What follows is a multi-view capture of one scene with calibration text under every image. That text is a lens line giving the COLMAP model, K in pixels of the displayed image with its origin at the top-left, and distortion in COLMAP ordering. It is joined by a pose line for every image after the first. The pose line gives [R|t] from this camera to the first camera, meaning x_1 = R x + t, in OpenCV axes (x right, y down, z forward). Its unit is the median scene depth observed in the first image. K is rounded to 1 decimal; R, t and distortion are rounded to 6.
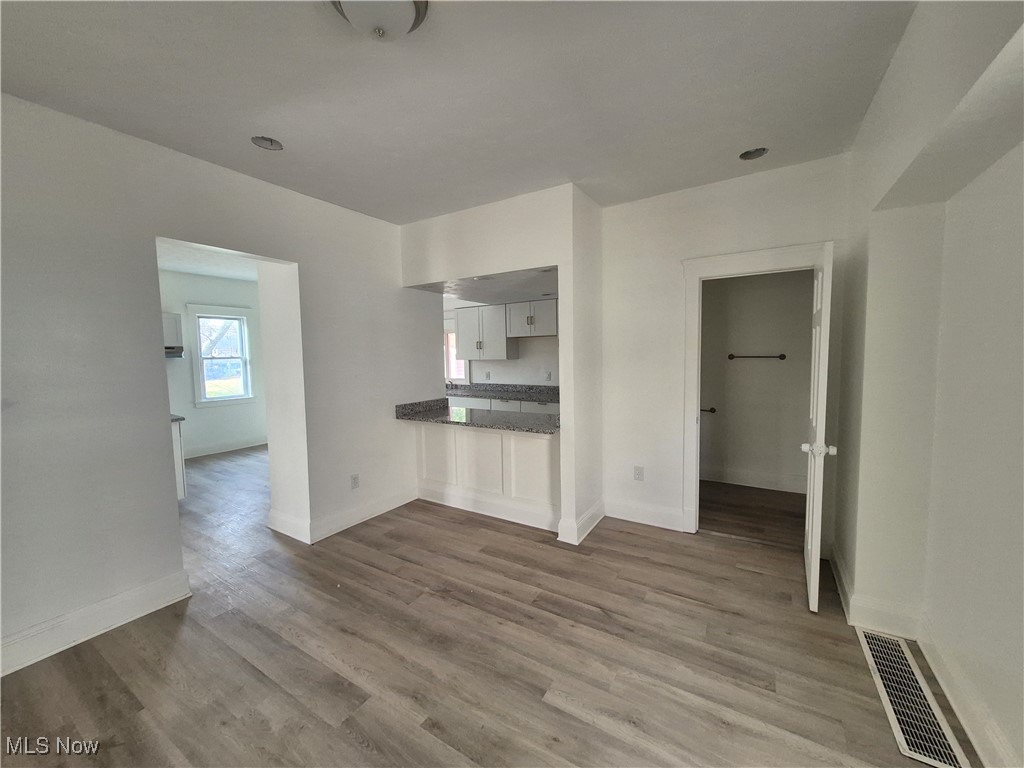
lens RADIAL K [[403.6, 0, 511.3], [0, 403.6, 386.9], [0, 0, 1]] dist [-0.001056, 0.000067]
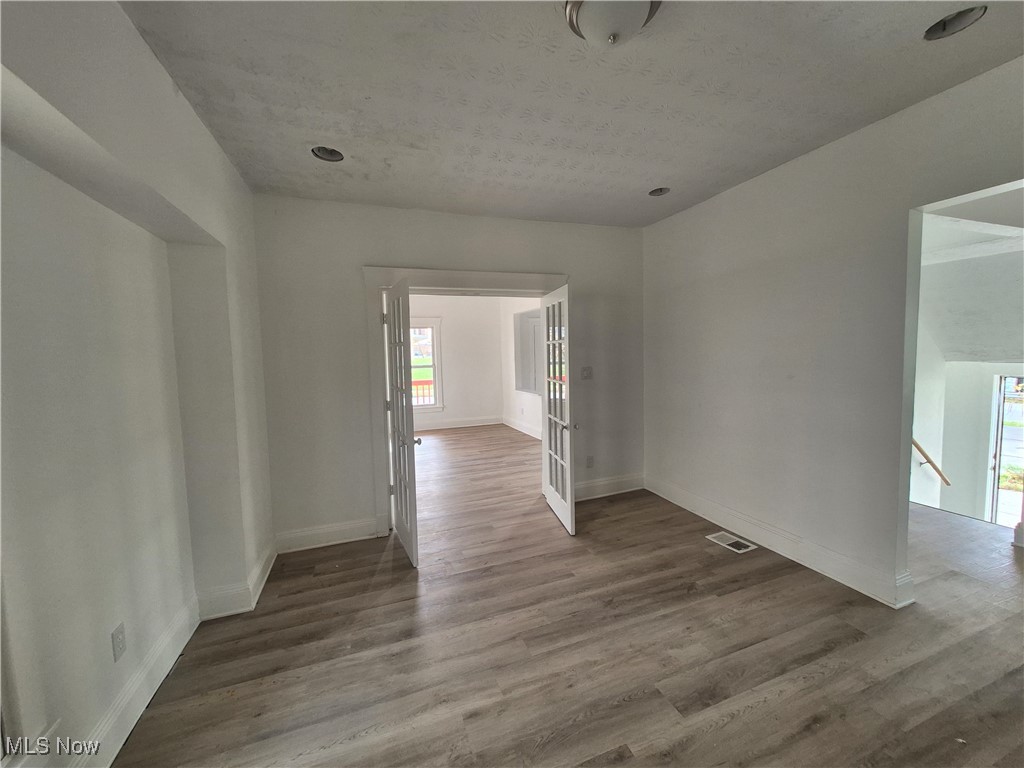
lens RADIAL K [[403.6, 0, 511.7], [0, 403.6, 382.2], [0, 0, 1]] dist [-0.001056, 0.000067]
pose [[-0.616356, 0.088929, -0.782430, 0.342595], [-0.027374, 0.990583, 0.134151, -0.068739], [0.786992, 0.104103, -0.608117, 0.723240]]
